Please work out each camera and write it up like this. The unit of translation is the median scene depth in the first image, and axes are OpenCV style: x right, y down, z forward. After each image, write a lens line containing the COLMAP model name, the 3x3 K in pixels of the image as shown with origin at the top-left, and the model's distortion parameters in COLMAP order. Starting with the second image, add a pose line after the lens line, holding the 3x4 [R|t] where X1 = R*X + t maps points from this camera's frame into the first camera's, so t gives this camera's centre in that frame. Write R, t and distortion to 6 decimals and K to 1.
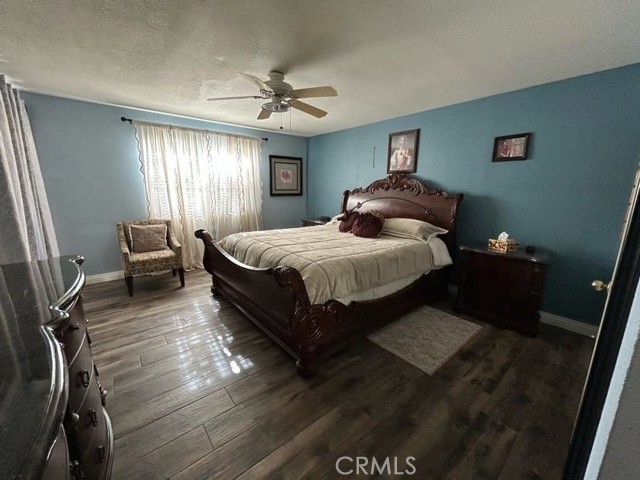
lens RADIAL K [[256.8, 0, 320.0], [0, 256.8, 240.0], [0, 0, 1]] dist [0.000154, -0.000015]
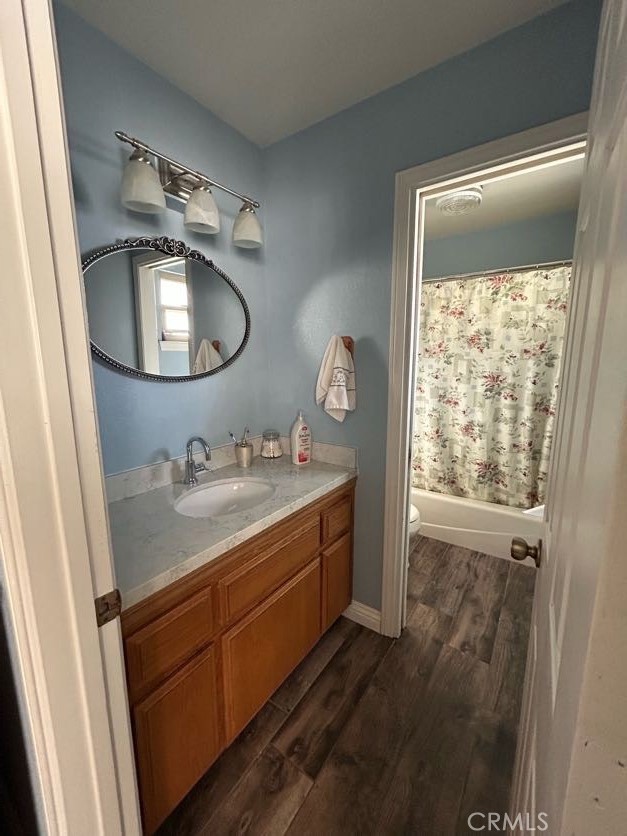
lens RADIAL K [[335.4, 0, 313.5], [0, 335.4, 418.0], [0, 0, 1]] dist [0.000154, -0.000015]
pose [[-0.965213, 0.036364, -0.258924, 1.491020], [-0.059141, 0.934252, 0.351675, -0.294538], [0.254689, 0.354754, -0.899601, 1.663699]]
